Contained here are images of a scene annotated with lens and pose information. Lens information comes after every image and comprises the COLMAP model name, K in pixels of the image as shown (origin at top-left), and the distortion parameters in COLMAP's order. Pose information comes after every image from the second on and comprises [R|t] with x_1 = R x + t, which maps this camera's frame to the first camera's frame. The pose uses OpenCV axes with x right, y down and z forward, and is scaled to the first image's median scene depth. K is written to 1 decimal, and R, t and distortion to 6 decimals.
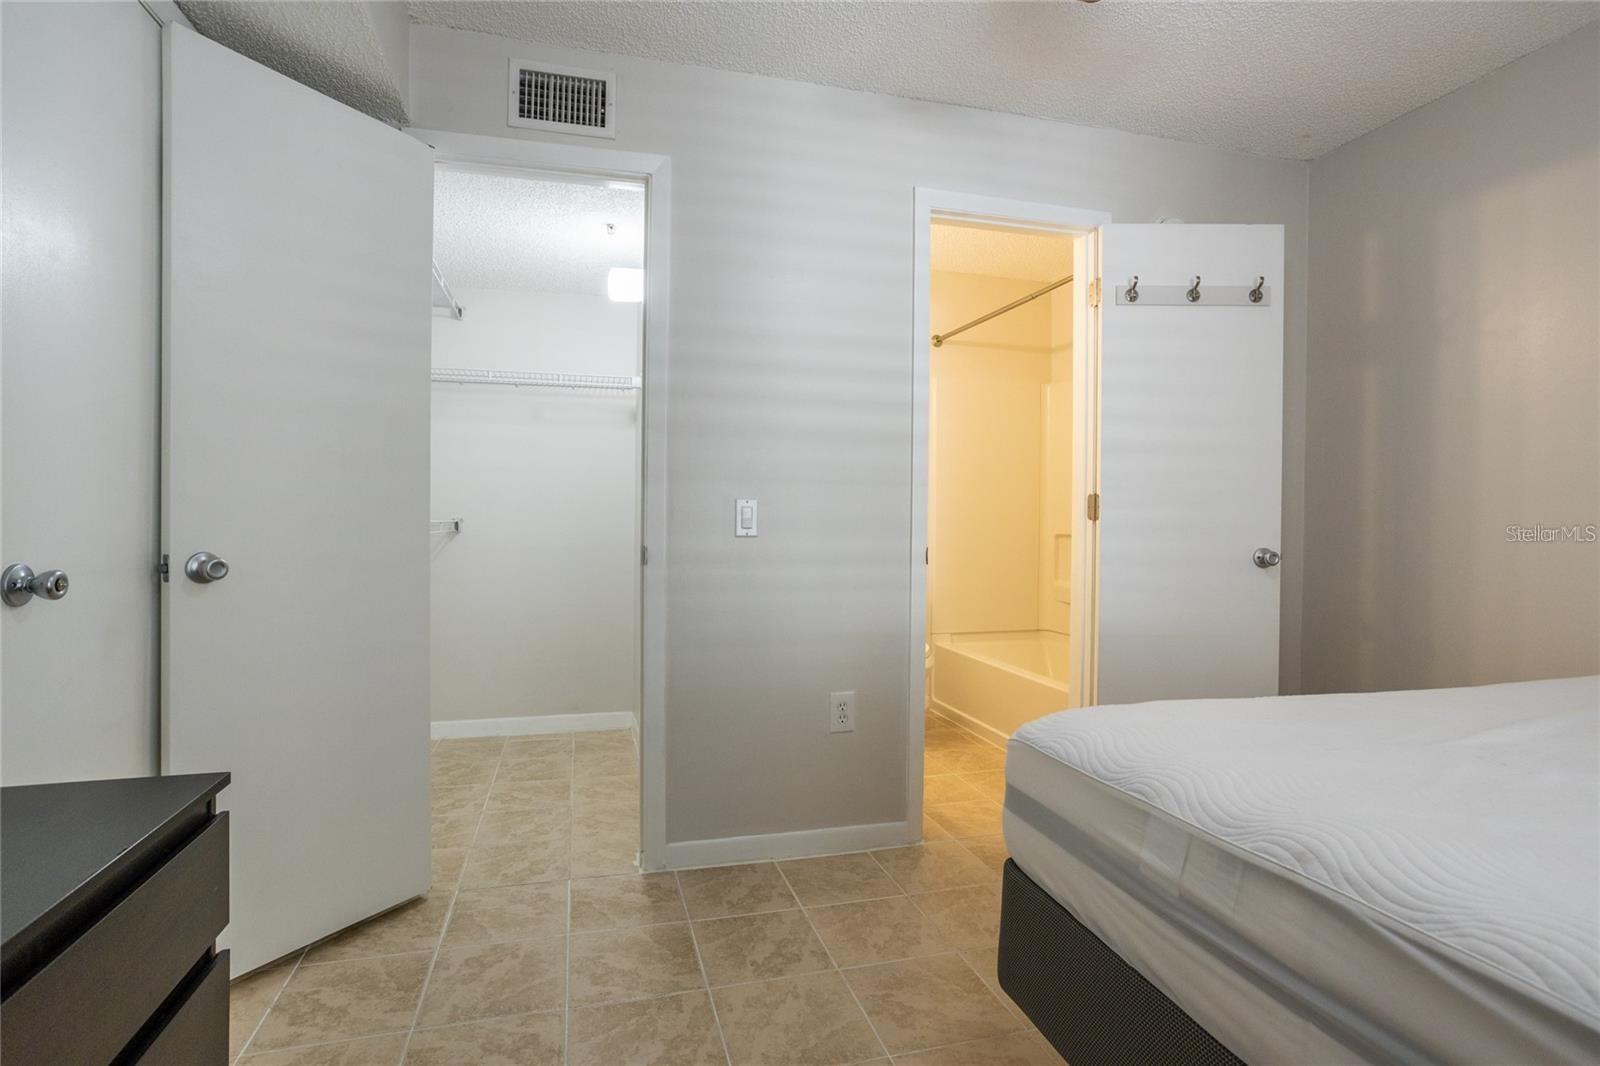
lens RADIAL K [[787.8, 0, 800.0], [0, 787.8, 533.0], [0, 0, 1]] dist [-0.035430, 0.000519]
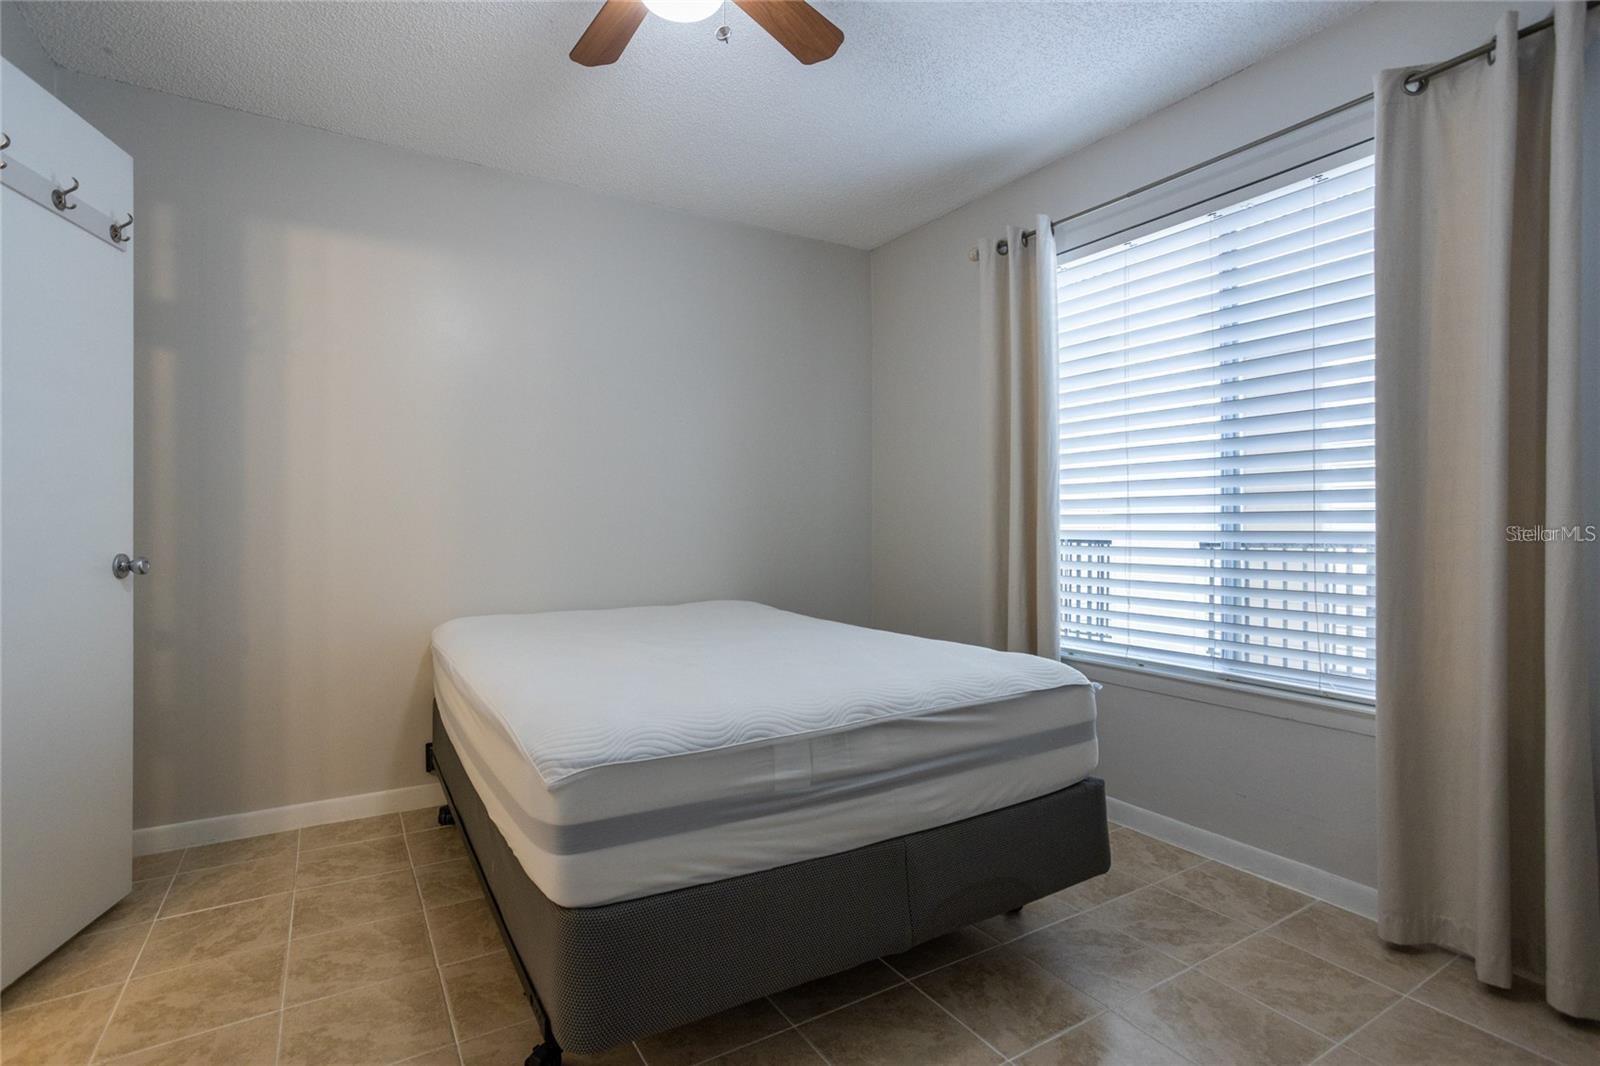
lens RADIAL K [[772.3, 0, 776.1], [0, 772.3, 522.2], [0, 0, 1]] dist [0.001613, 0.000649]
pose [[-0.268796, 0.002451, 0.963194, -0.856140], [0.005761, 0.999983, -0.000936, -0.021510], [-0.963180, 0.005298, -0.268805, 1.390179]]
